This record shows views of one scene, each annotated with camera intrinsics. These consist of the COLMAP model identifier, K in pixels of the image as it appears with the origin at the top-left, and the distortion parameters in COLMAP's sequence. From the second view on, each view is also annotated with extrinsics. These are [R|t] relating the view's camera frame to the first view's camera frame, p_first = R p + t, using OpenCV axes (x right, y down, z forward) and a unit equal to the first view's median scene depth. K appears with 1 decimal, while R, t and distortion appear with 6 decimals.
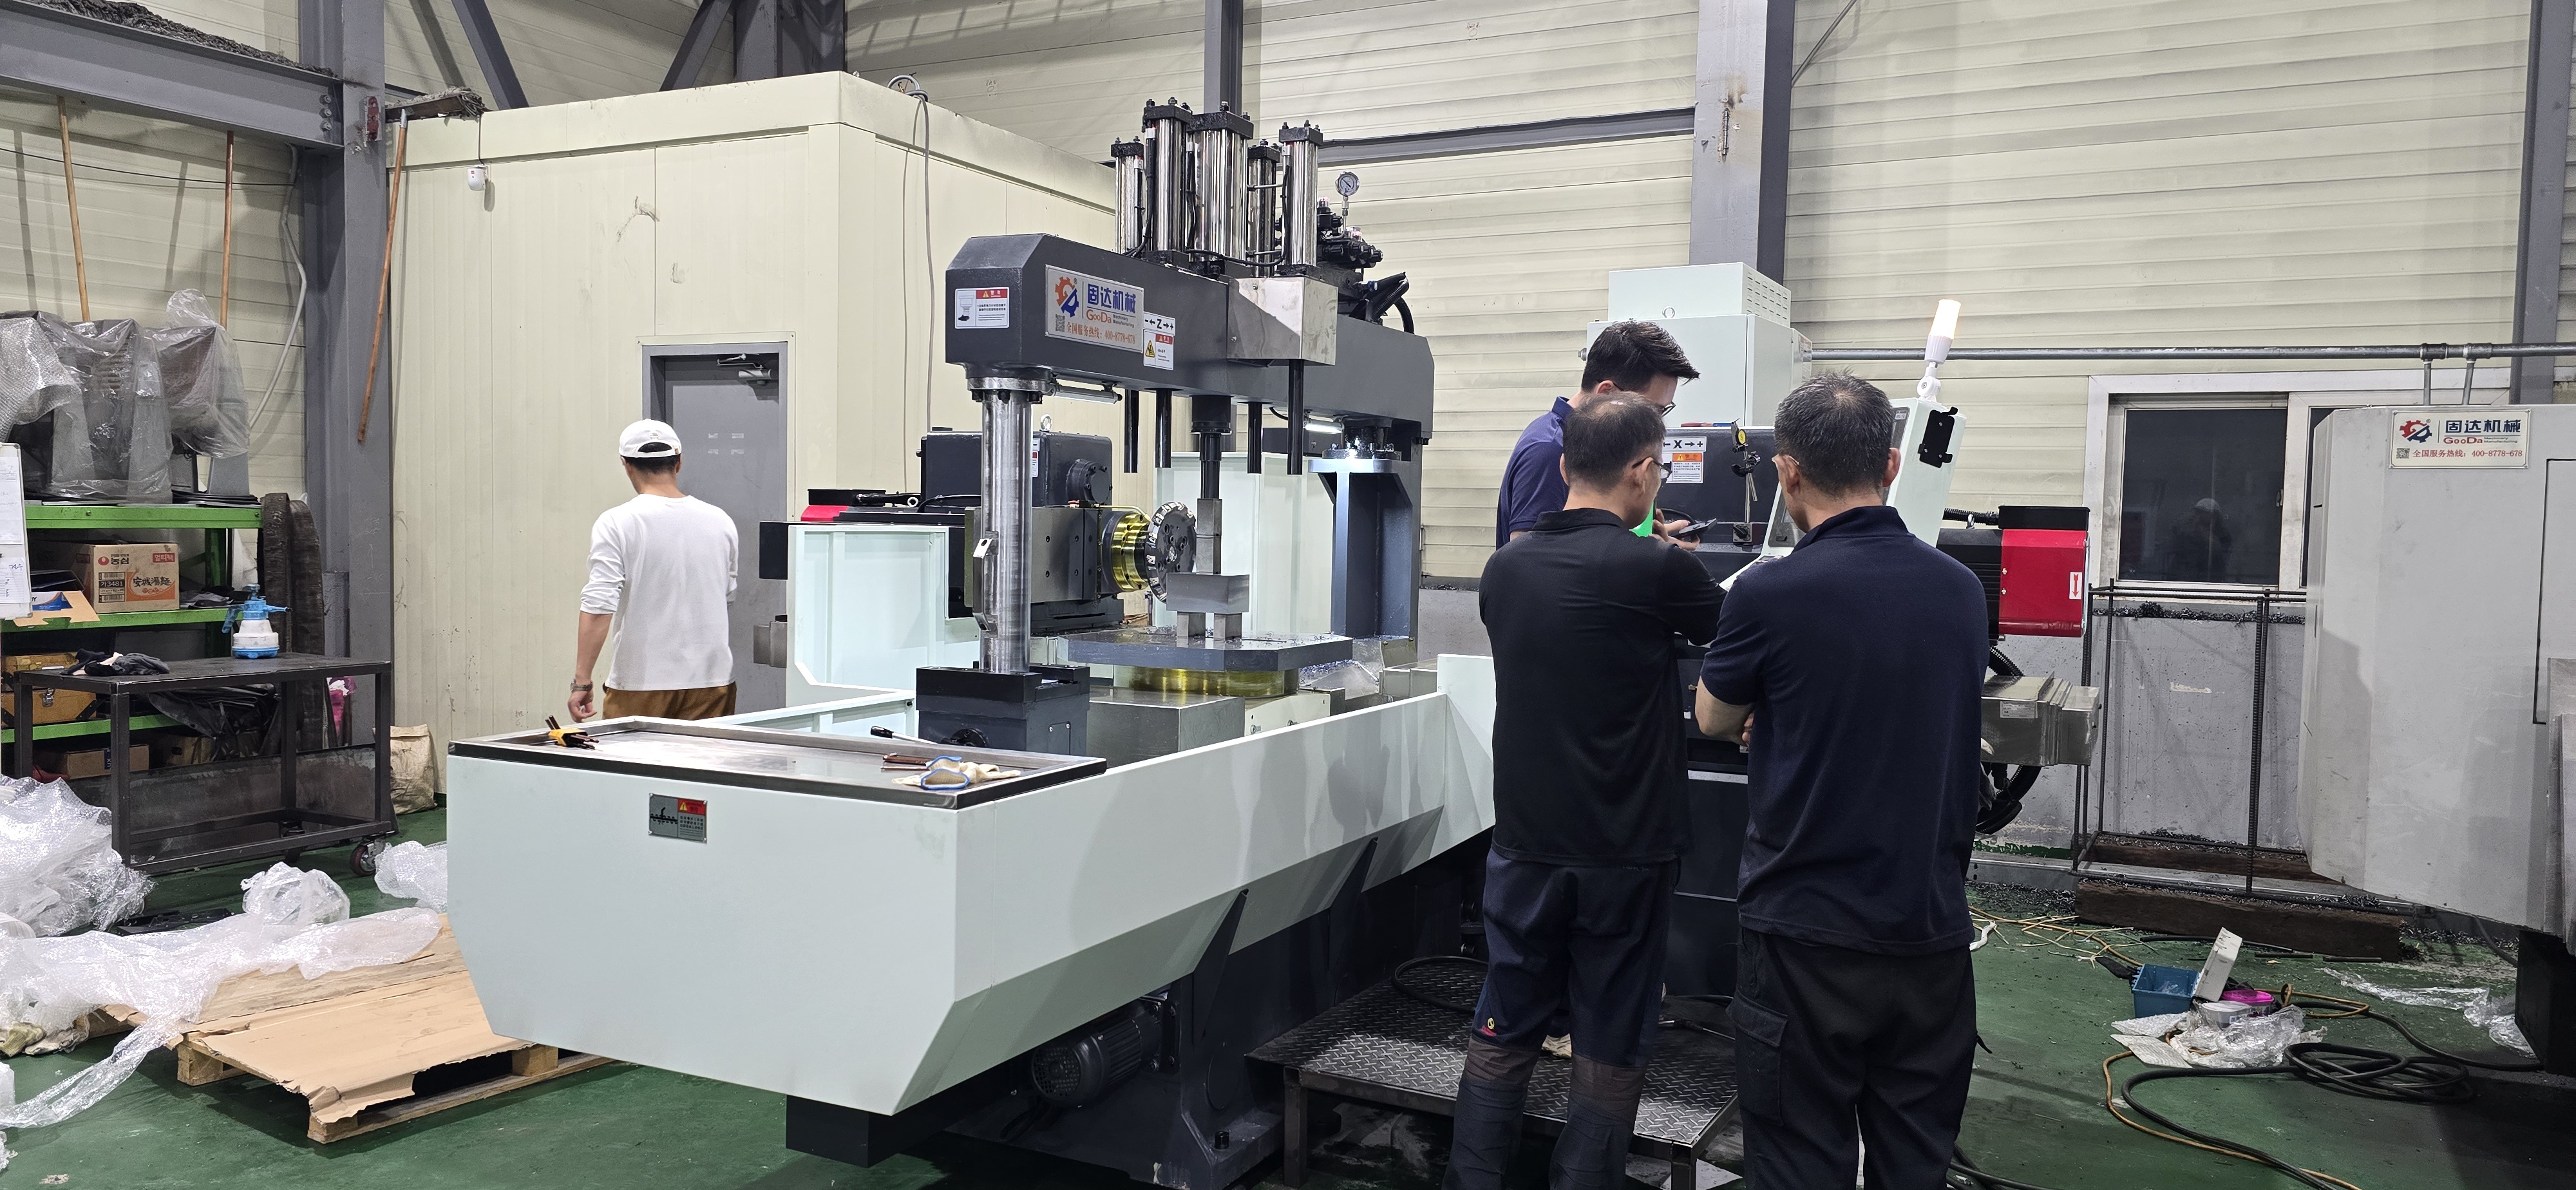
lens RADIAL K [[1707.2, 0, 1269.4], [0, 1707.2, 608.6], [0, 0, 1]] dist [0.062086, -0.059346]
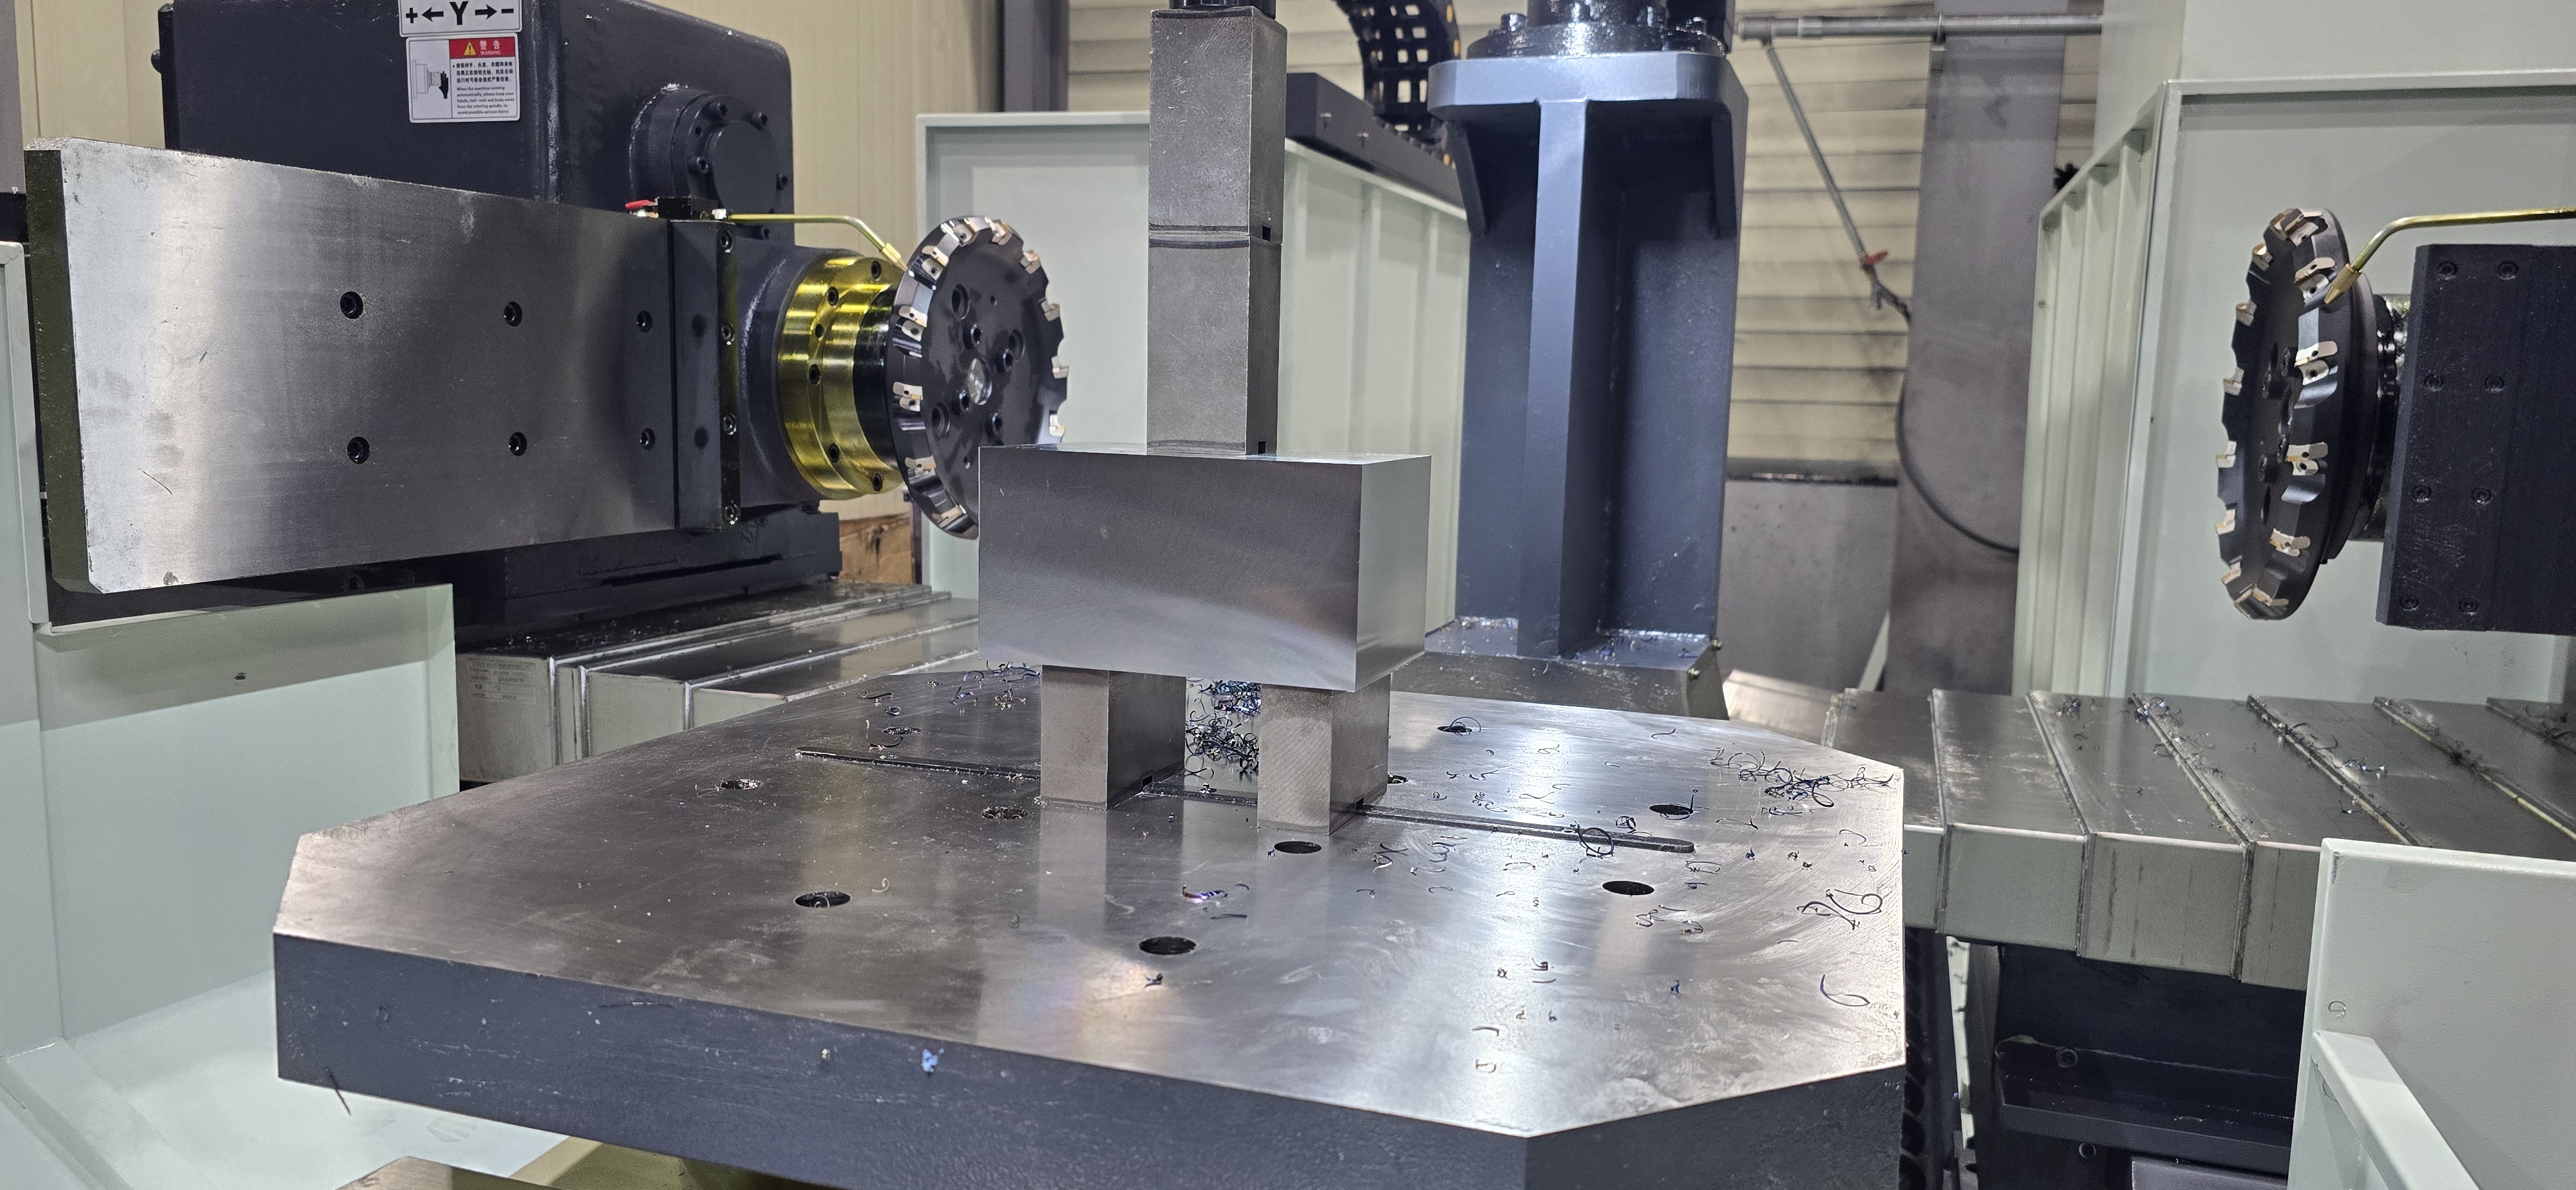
lens RADIAL K [[1707.2, 0, 1269.4], [0, 1707.2, 608.6], [0, 0, 1]] dist [0.062086, -0.059346]
pose [[0.992533, -0.009700, 0.121592, -0.033096], [0.000390, 0.997080, 0.076361, -0.011248], [-0.121978, -0.075744, 0.989638, 0.530655]]
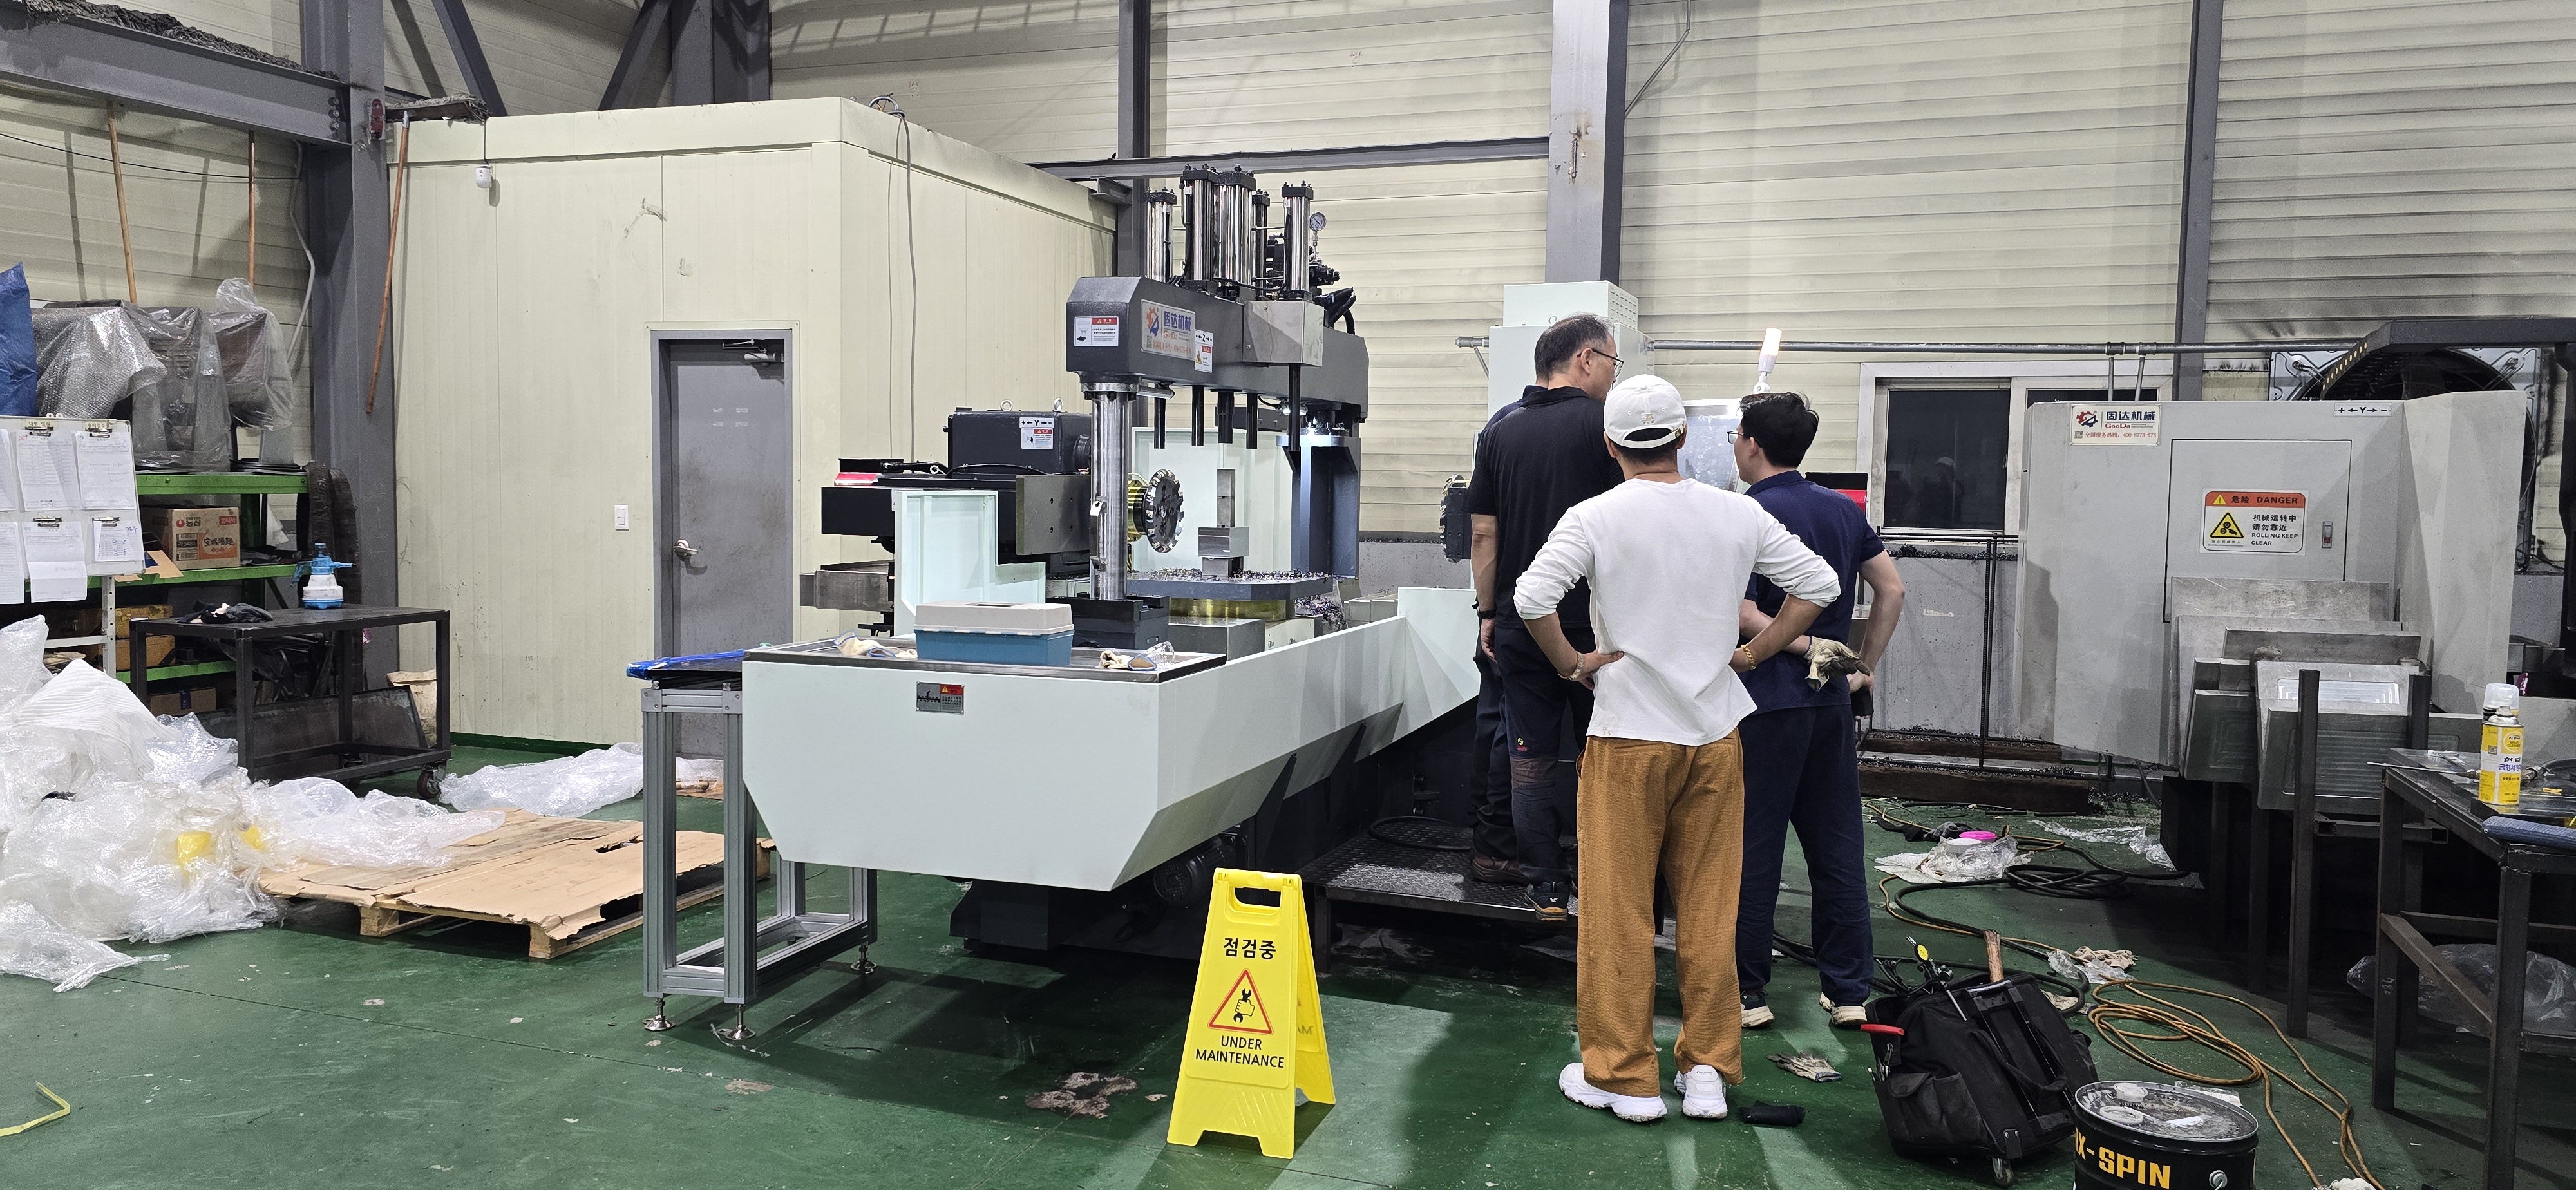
lens RADIAL K [[1699.3, 0, 1288.0], [0, 1699.3, 595.0], [0, 0, 1]] dist [0.062187, -0.058786]
pose [[0.992132, -0.012527, 0.124564, -0.096299], [0.010285, 0.999774, 0.018622, 0.005054], [-0.124770, -0.017195, 0.992037, -0.185434]]
